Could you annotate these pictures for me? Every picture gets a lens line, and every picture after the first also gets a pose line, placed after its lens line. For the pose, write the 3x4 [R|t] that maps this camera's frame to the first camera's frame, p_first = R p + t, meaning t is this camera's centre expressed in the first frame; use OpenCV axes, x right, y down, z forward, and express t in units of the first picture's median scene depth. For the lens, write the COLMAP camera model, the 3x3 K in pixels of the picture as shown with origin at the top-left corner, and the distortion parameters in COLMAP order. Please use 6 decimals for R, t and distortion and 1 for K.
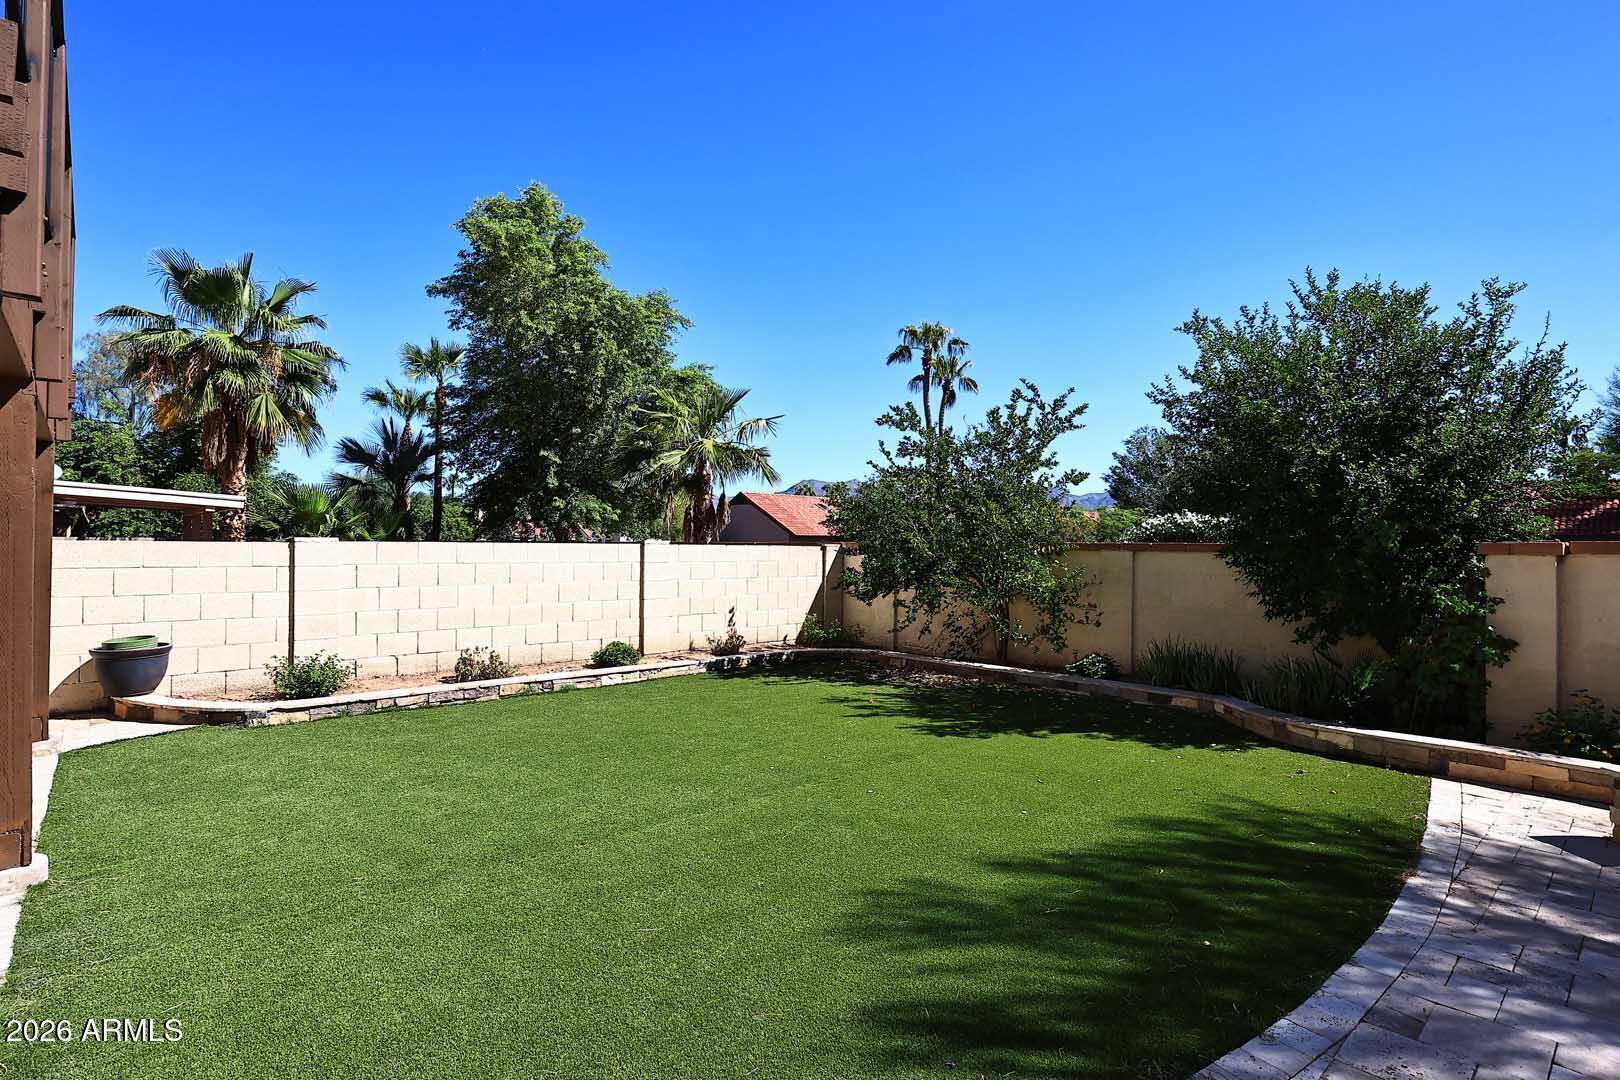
lens RADIAL K [[782.3, 0, 816.2], [0, 782.3, 538.7], [0, 0, 1]] dist [-0.002971, 0.000476]
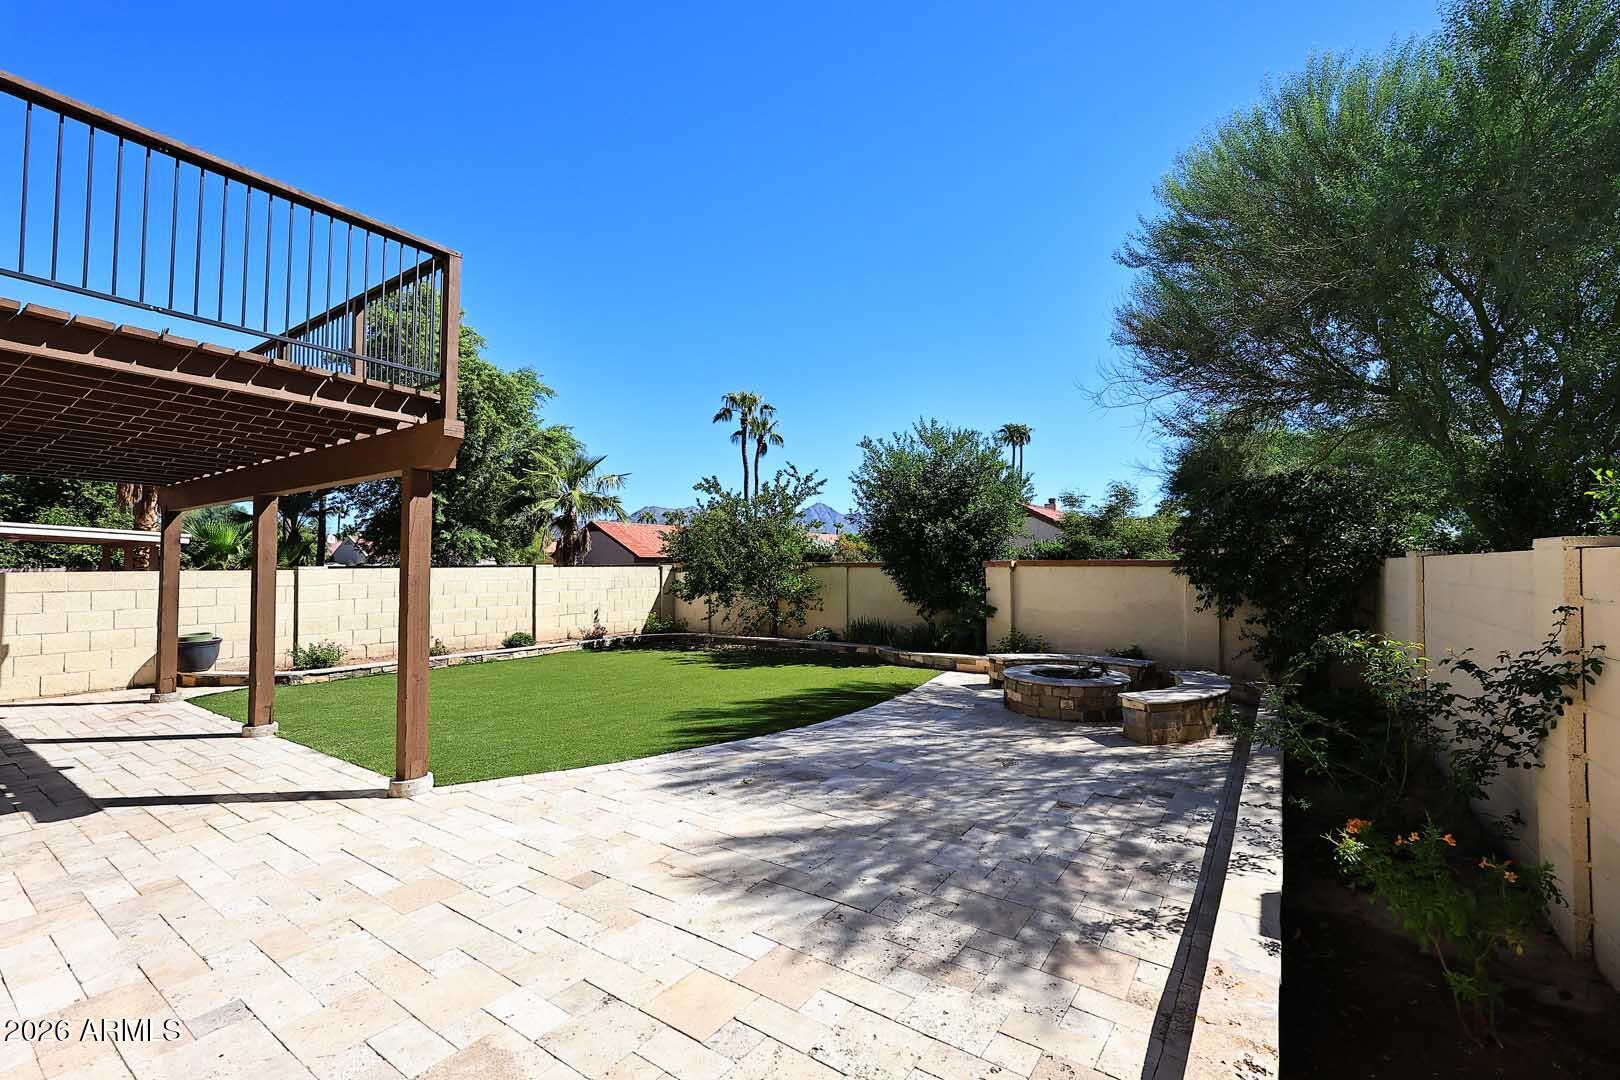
lens RADIAL K [[681.6, 0, 815.7], [0, 681.6, 540.5], [0, 0, 1]] dist [0.002021, -0.000002]
pose [[0.974008, -0.005744, 0.226440, 0.004736], [0.011557, 0.999637, -0.024357, -0.006413], [-0.226218, 0.026341, 0.973721, -0.402036]]
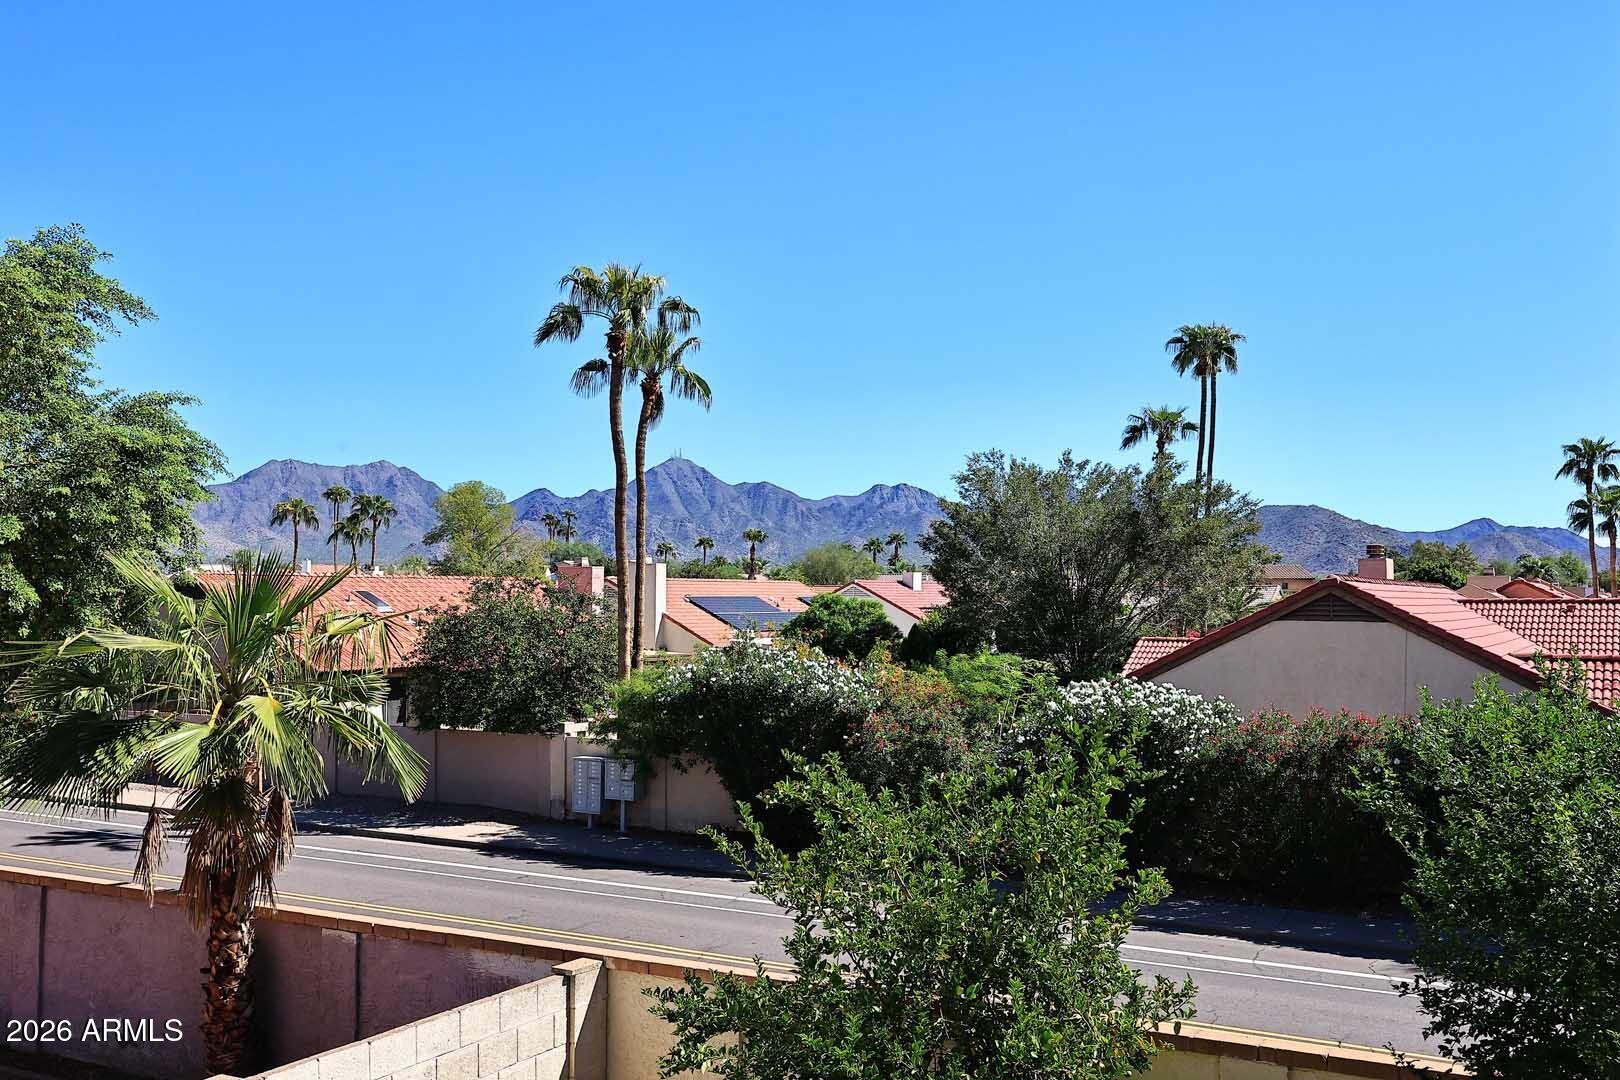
lens RADIAL K [[1542.4, 0, 810.0], [0, 1542.4, 540.0], [0, 0, 1]] dist [-0.007340, -0.006699]
pose [[0.948121, 0.003814, 0.317886, -0.179405], [0.003866, 0.999716, -0.023524, -0.277445], [-0.317886, 0.023533, 0.947837, 0.158487]]
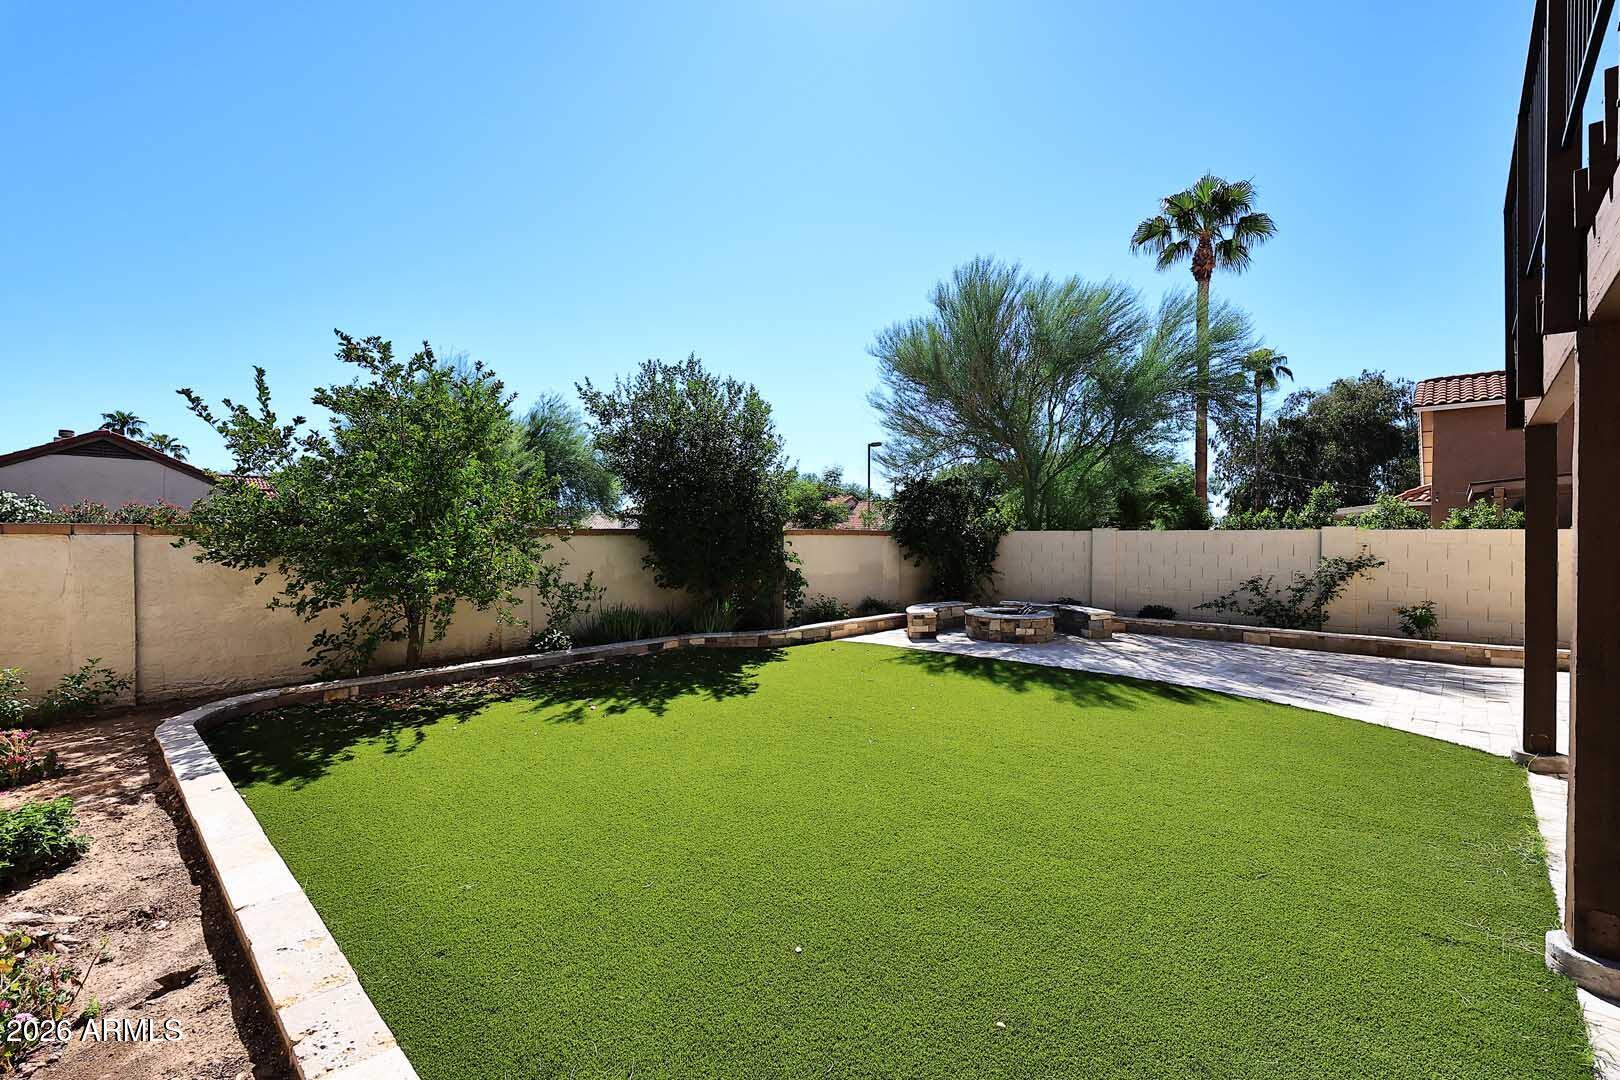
lens RADIAL K [[681.6, 0, 815.7], [0, 681.6, 540.5], [0, 0, 1]] dist [0.002021, -0.000002]
pose [[-0.073710, -0.016294, 0.997147, -0.562089], [-0.011615, 0.999813, 0.015479, 0.003344], [-0.997212, -0.010441, -0.073886, 0.635076]]
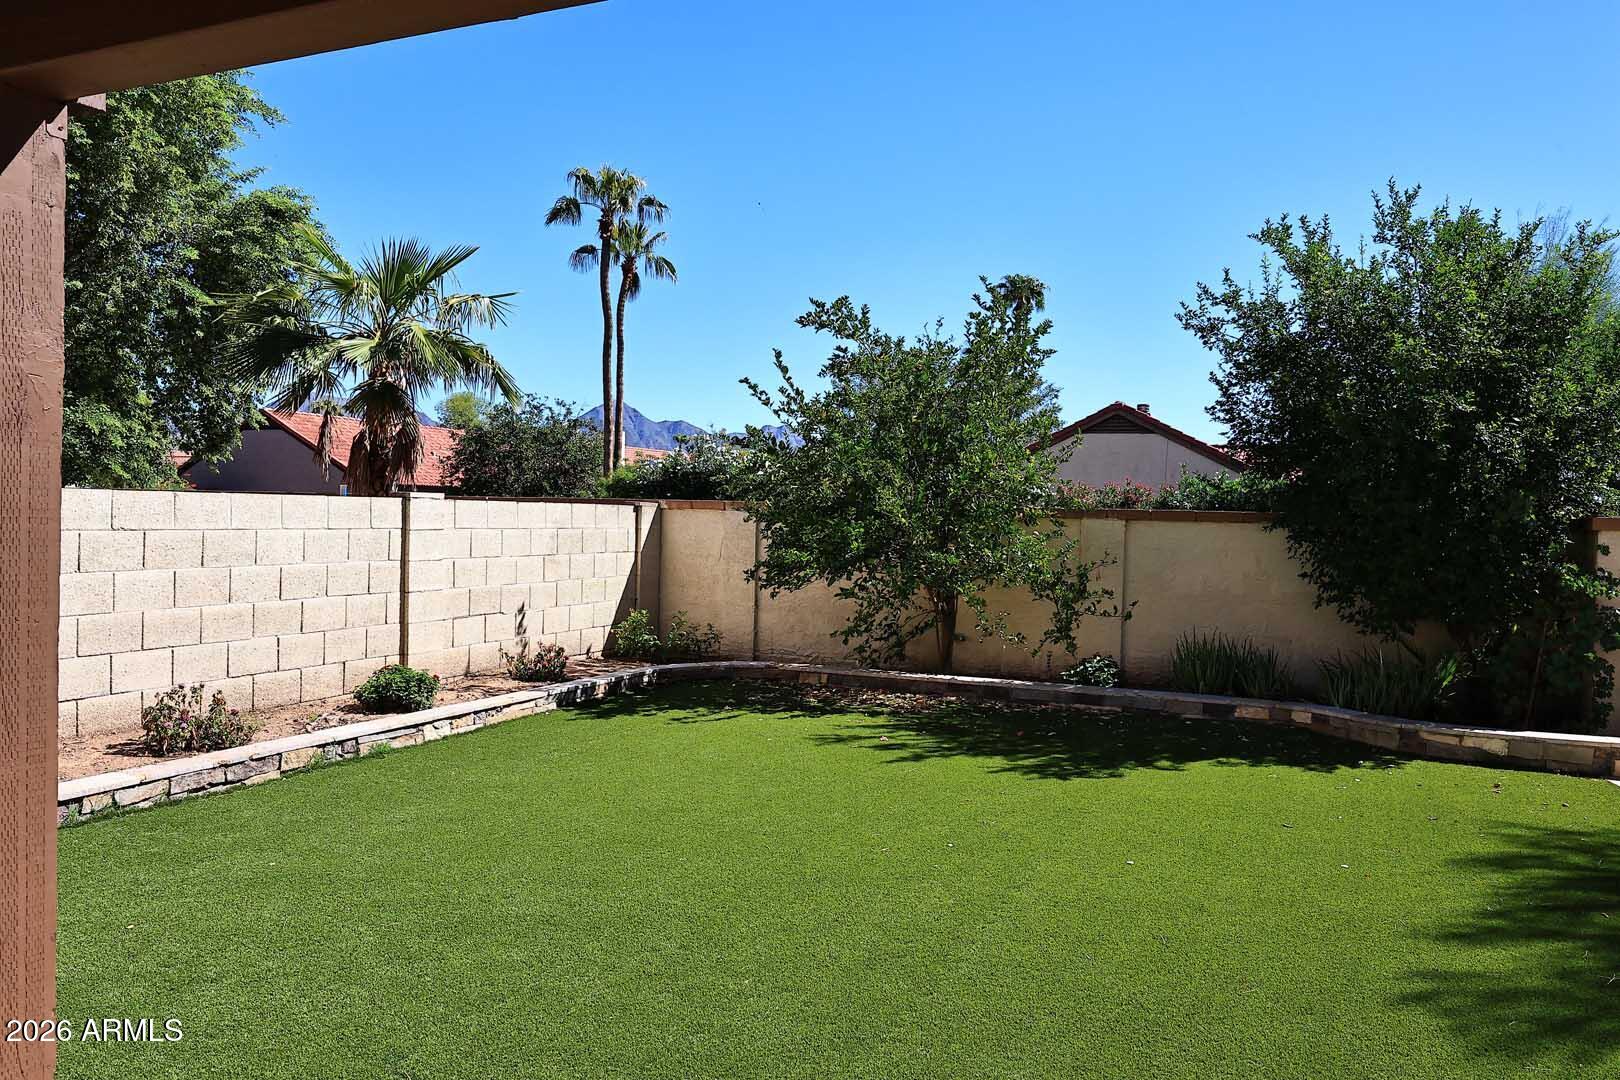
lens RADIAL K [[1150.9, 0, 822.0], [0, 1150.9, 537.1], [0, 0, 1]] dist [-0.001312, 0.001298]
pose [[0.913644, 0.005218, 0.406482, -0.305111], [-0.020528, 0.999234, 0.033315, 0.001110], [-0.405997, -0.038782, 0.913051, 0.090073]]
